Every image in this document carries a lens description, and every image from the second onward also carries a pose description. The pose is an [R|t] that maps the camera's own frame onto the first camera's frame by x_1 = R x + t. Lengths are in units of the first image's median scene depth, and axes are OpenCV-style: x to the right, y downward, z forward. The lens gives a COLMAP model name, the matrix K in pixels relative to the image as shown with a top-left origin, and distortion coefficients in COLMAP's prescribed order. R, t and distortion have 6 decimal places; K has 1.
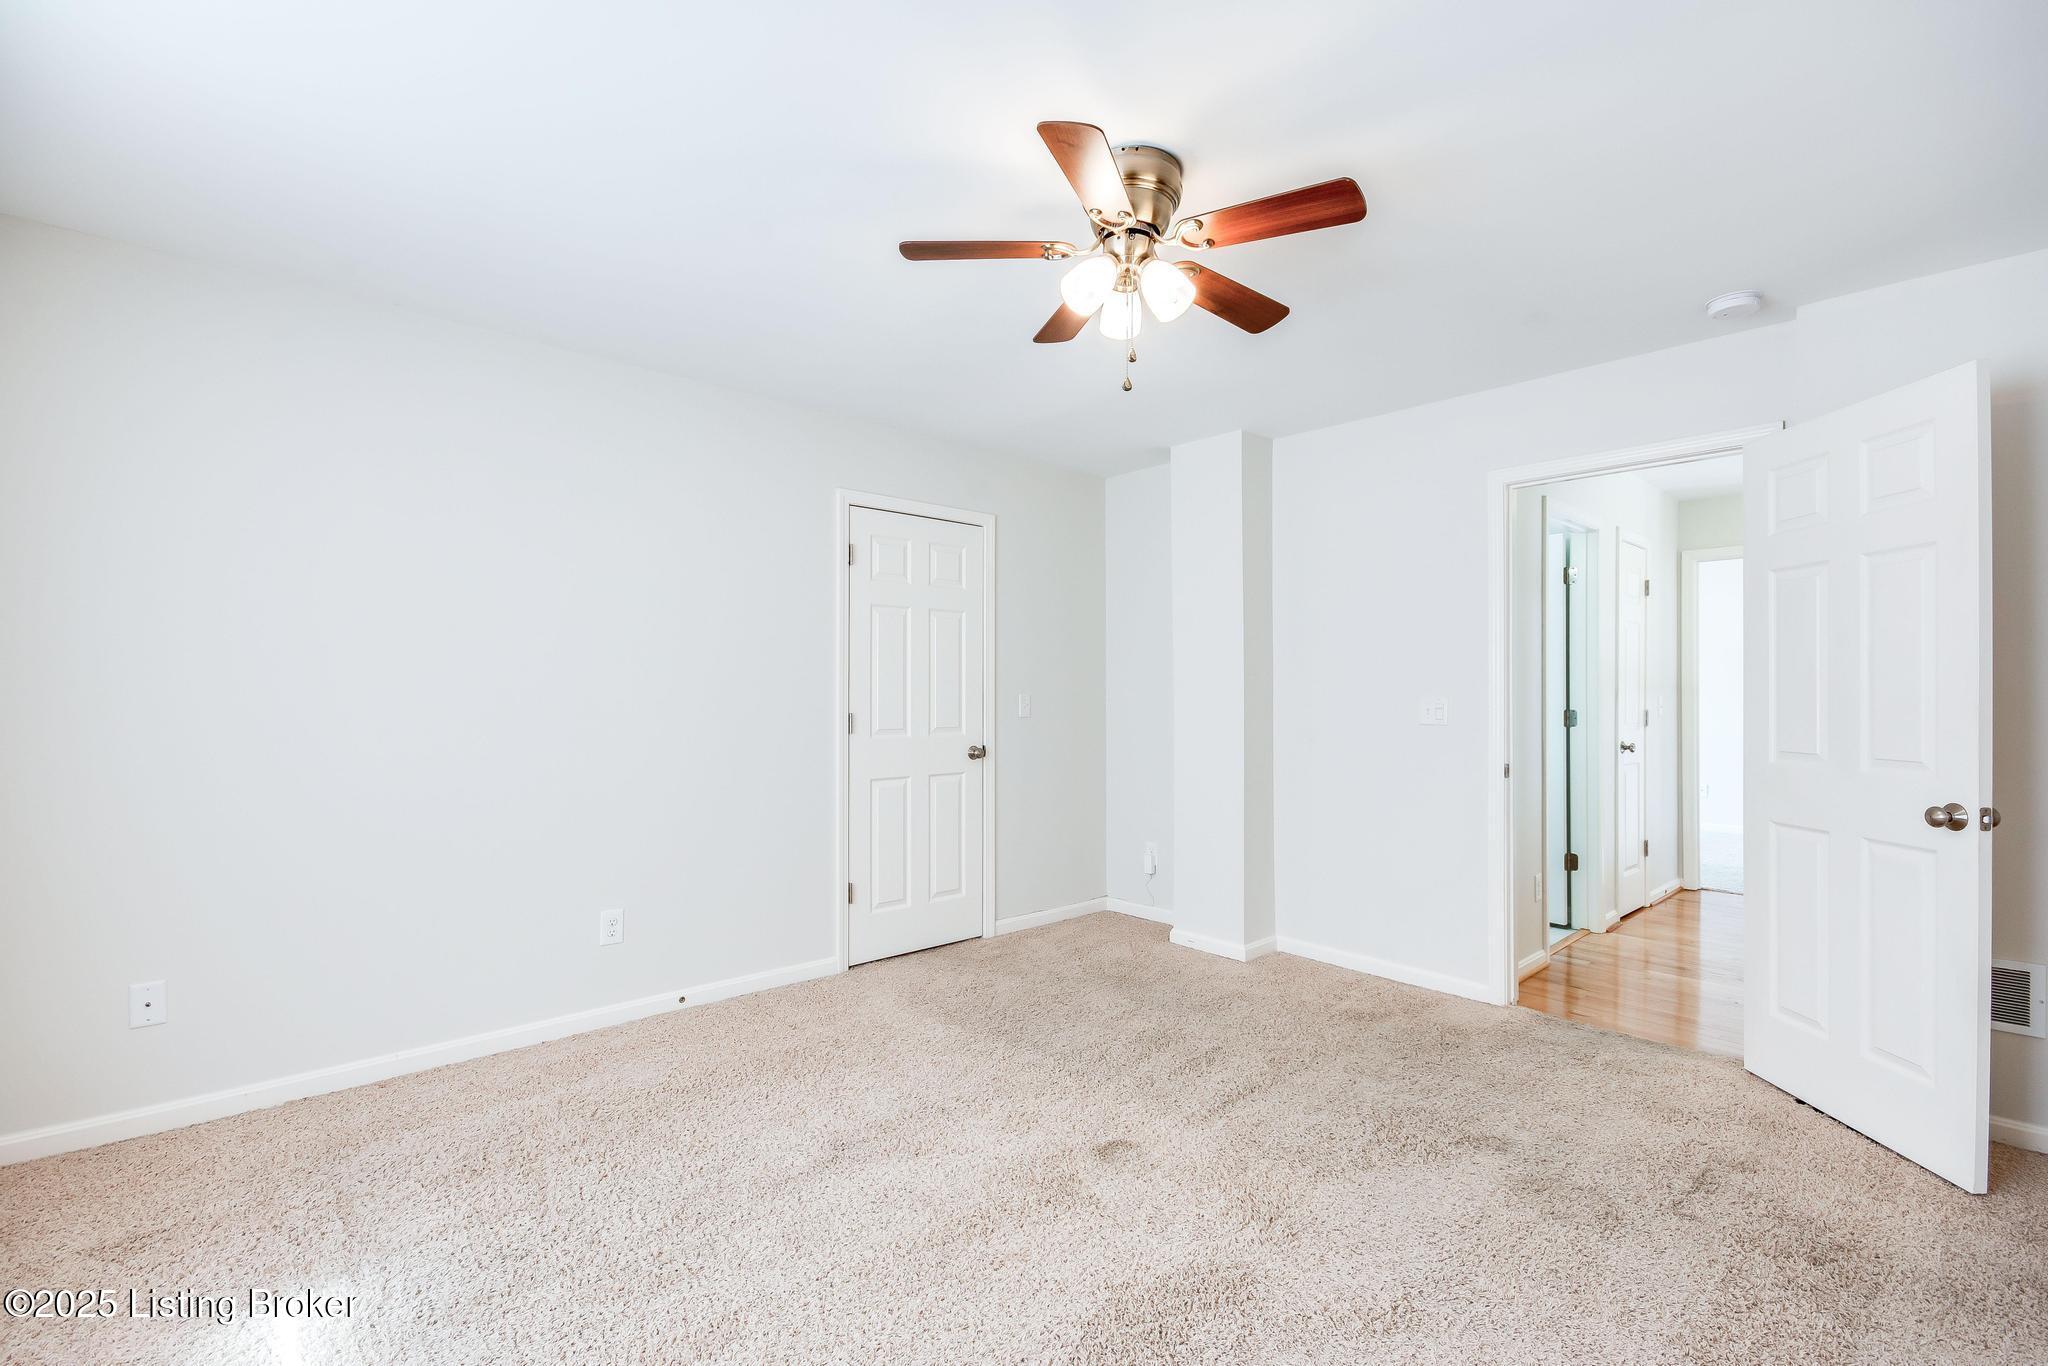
lens RADIAL K [[859.6, 0, 1024.0], [0, 859.6, 698.1], [0, 0, 1]] dist [0.029458, -0.016354]
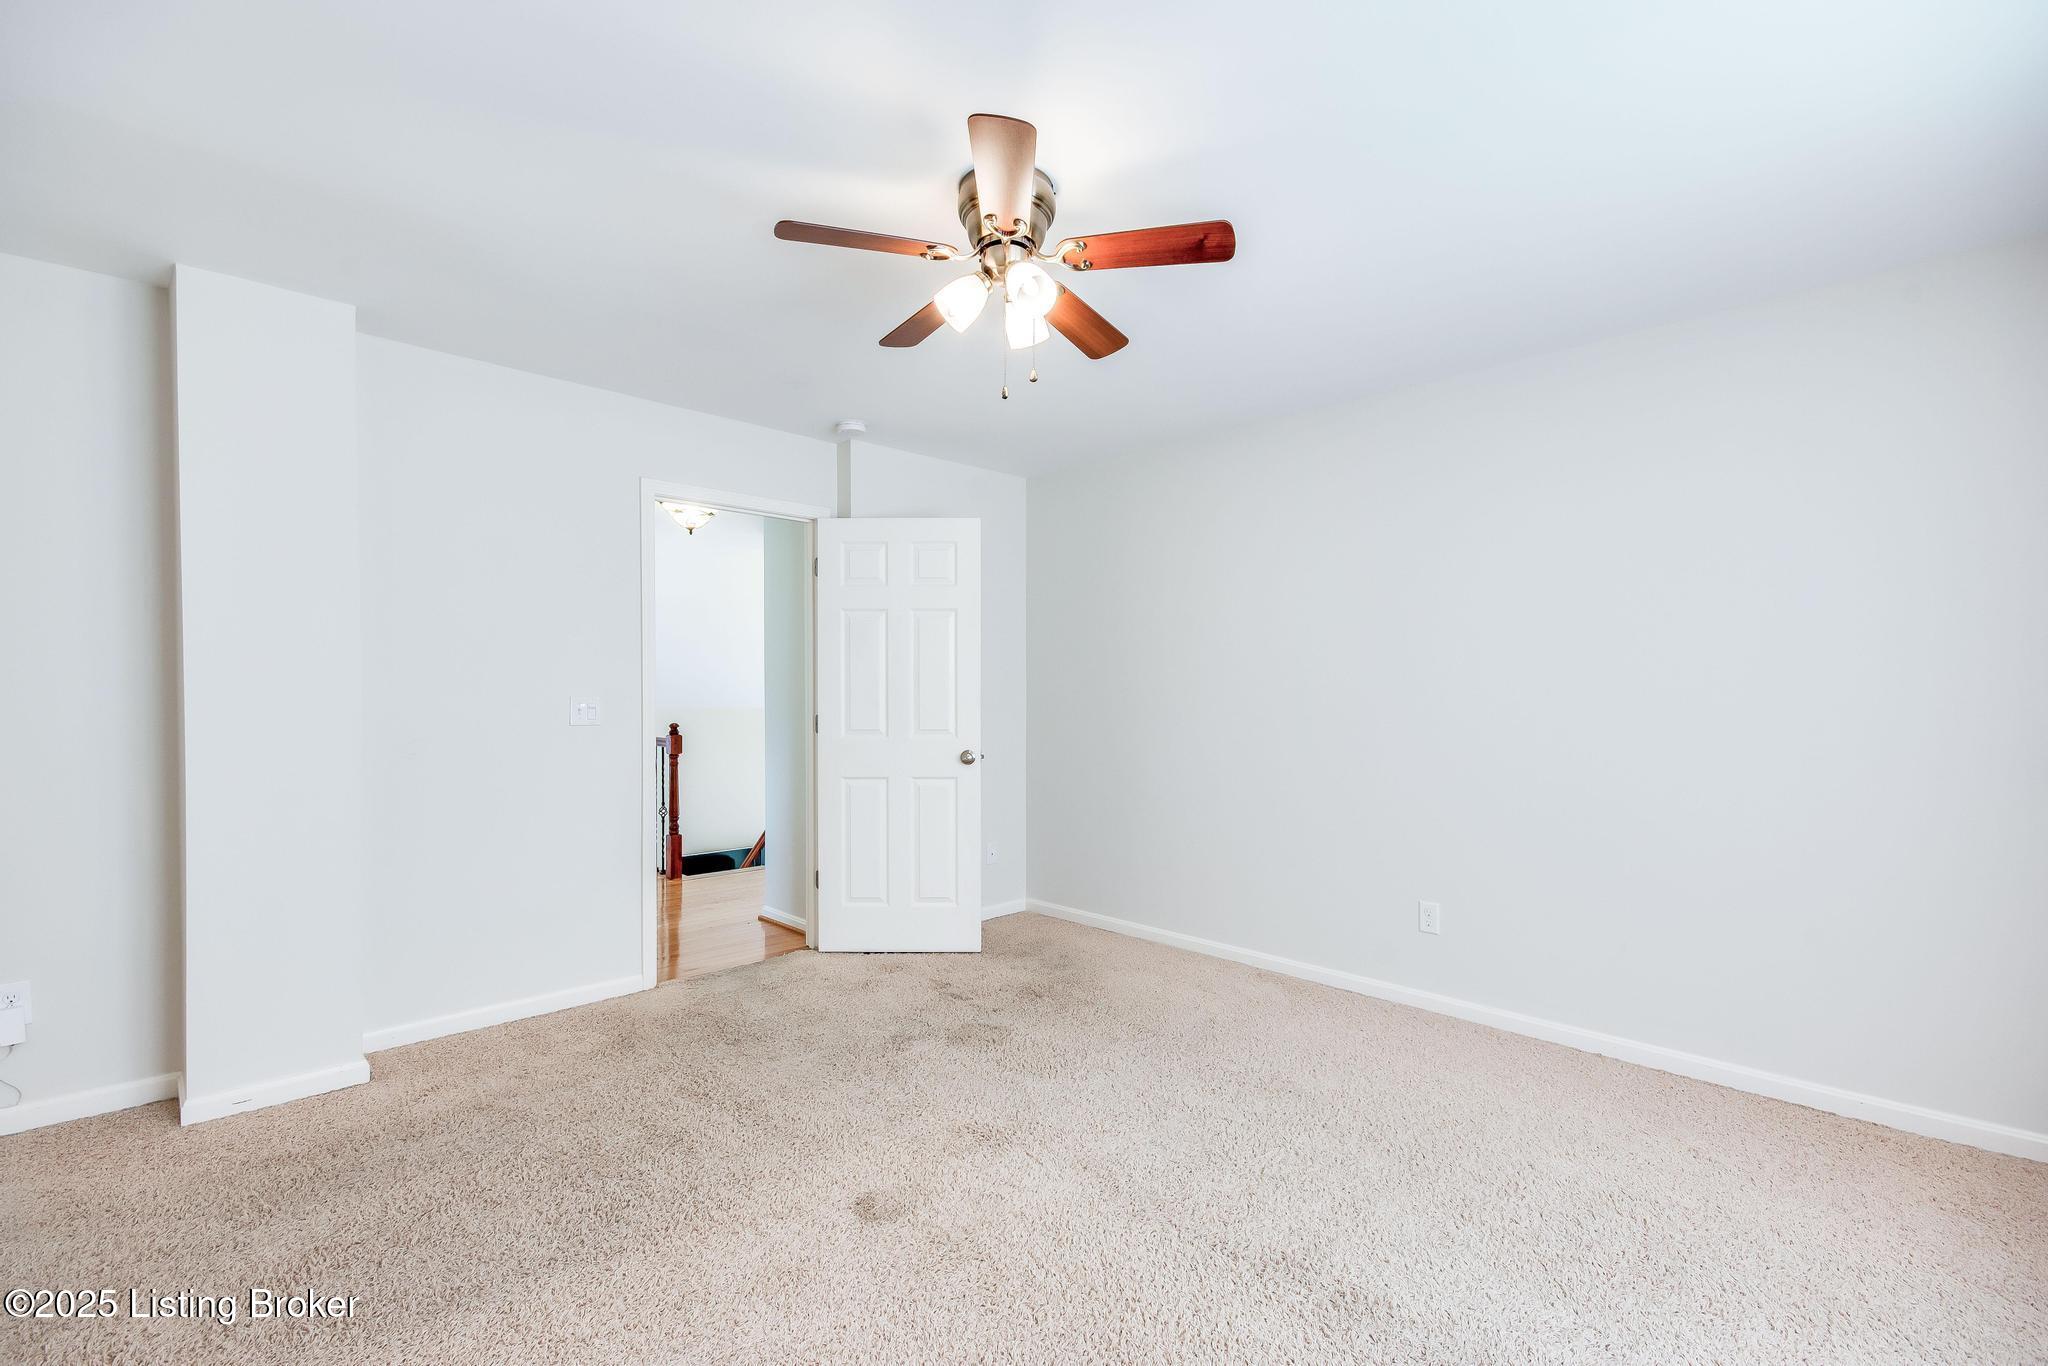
lens RADIAL K [[901.5, 0, 1015.8], [0, 901.5, 691.9], [0, 0, 1]] dist [0.001003, 0.000079]
pose [[-0.004526, -0.010214, 0.999938, -0.824960], [-0.001278, 0.999947, 0.010208, -0.024324], [-0.999989, -0.001232, -0.004539, 0.846308]]
